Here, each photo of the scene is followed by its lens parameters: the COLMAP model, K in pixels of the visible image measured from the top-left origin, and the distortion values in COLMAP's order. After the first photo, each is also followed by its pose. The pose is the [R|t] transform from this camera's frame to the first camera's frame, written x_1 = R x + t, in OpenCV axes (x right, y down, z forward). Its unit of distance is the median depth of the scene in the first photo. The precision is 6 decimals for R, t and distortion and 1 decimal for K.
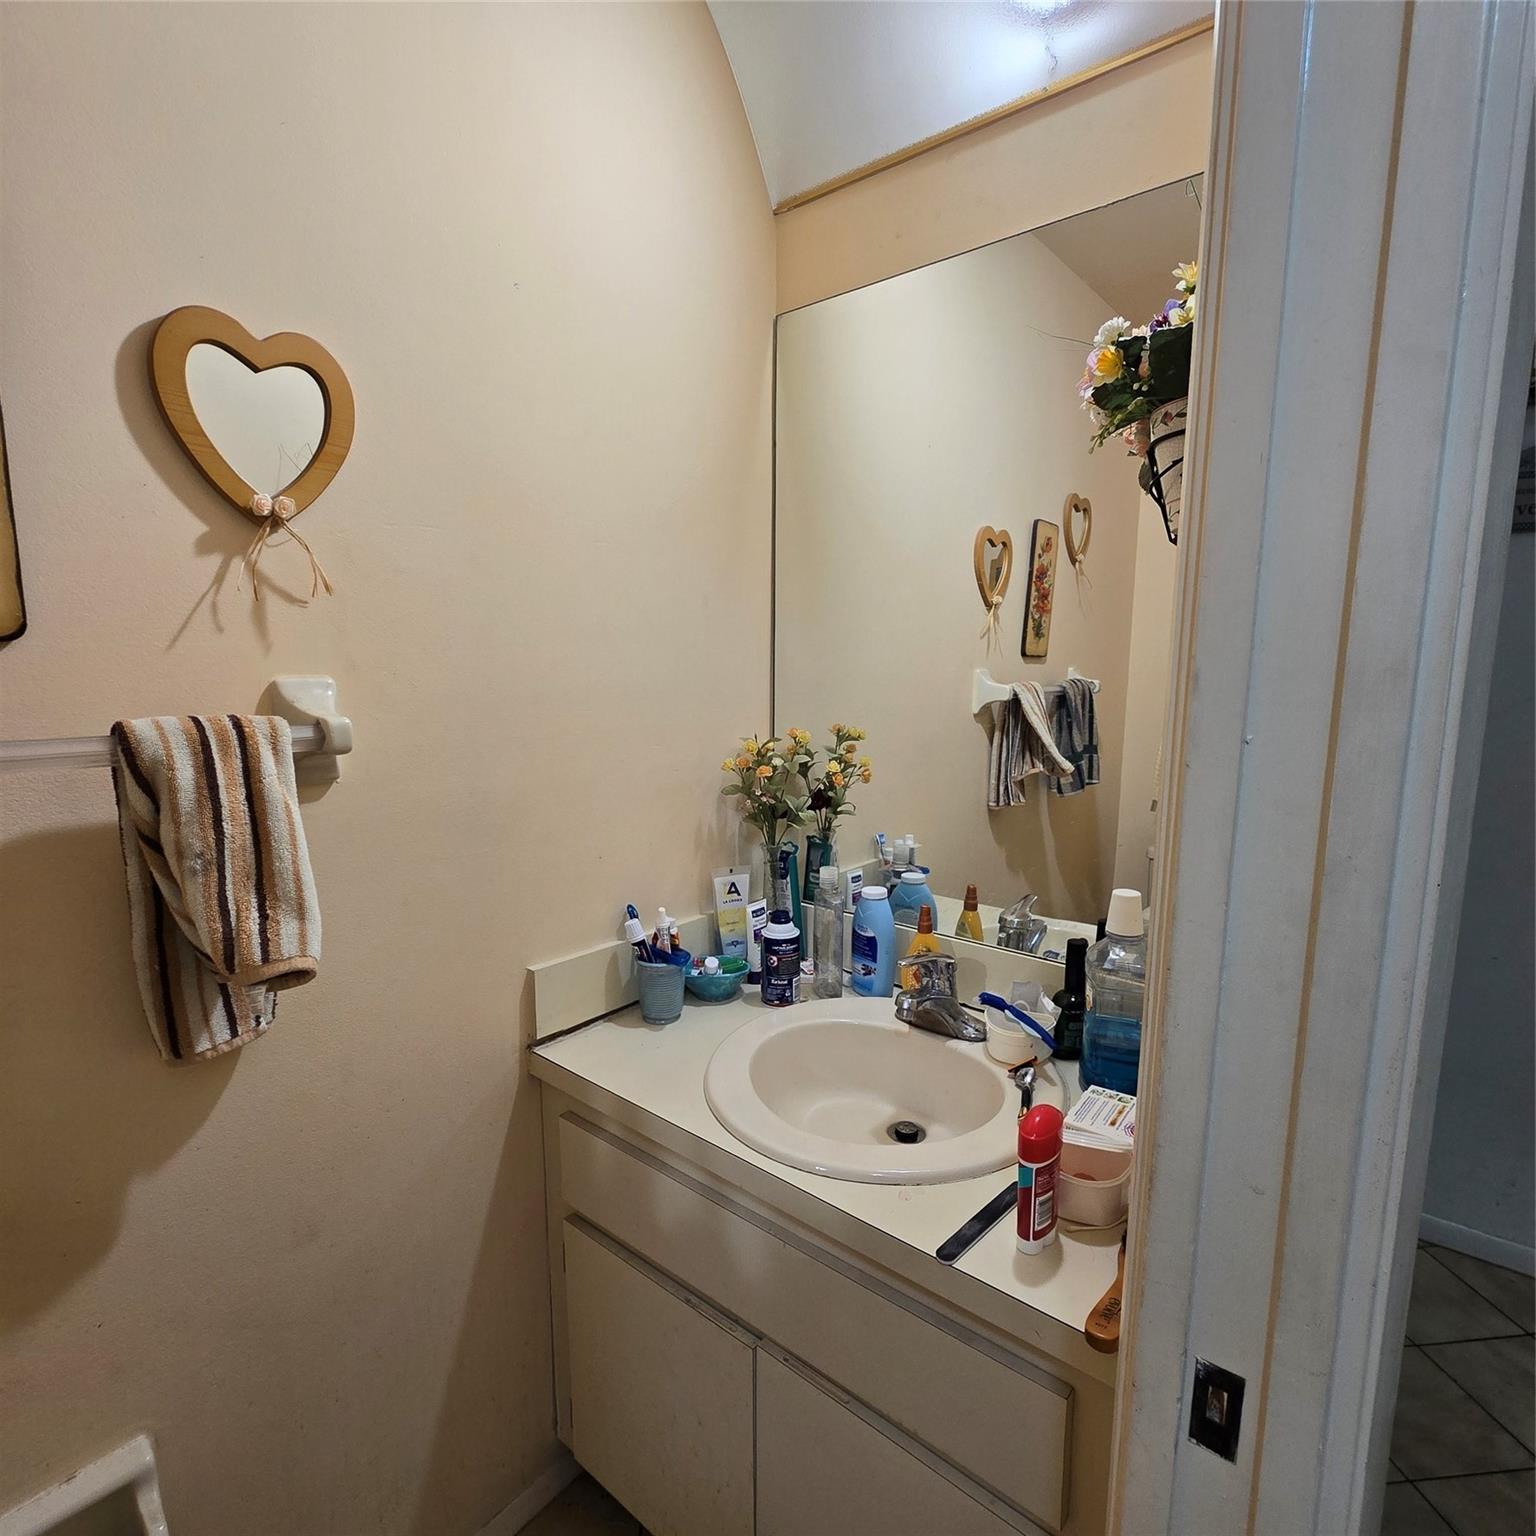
lens RADIAL K [[842.0, 0, 763.9], [0, 842.0, 778.4], [0, 0, 1]] dist [0.000728, -0.000675]
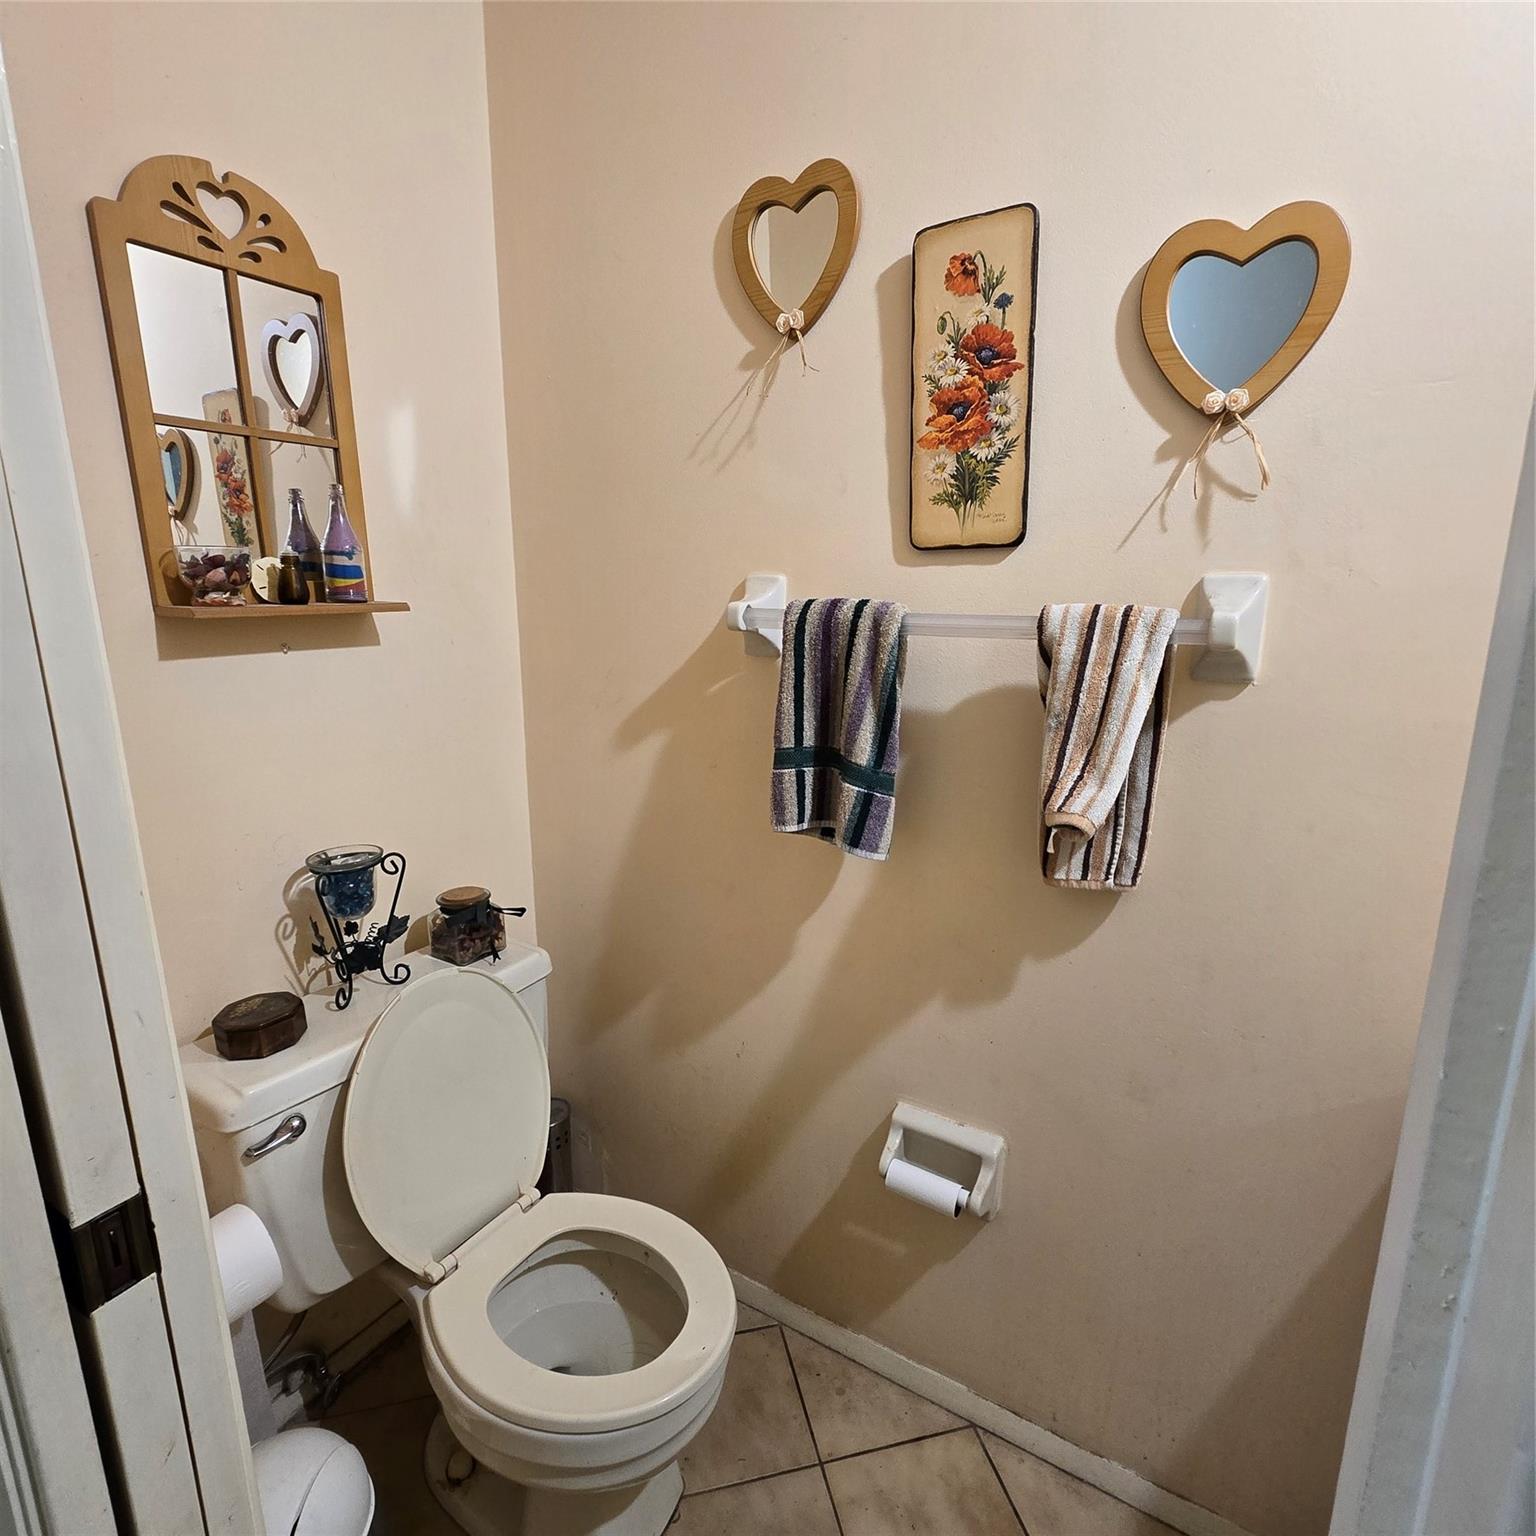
lens RADIAL K [[842.0, 0, 763.9], [0, 842.0, 778.4], [0, 0, 1]] dist [0.000728, -0.000675]
pose [[0.139657, 0.210485, -0.967570, 0.434093], [-0.141736, 0.971333, 0.190846, 0.004858], [0.980004, 0.110486, 0.165486, 0.346233]]
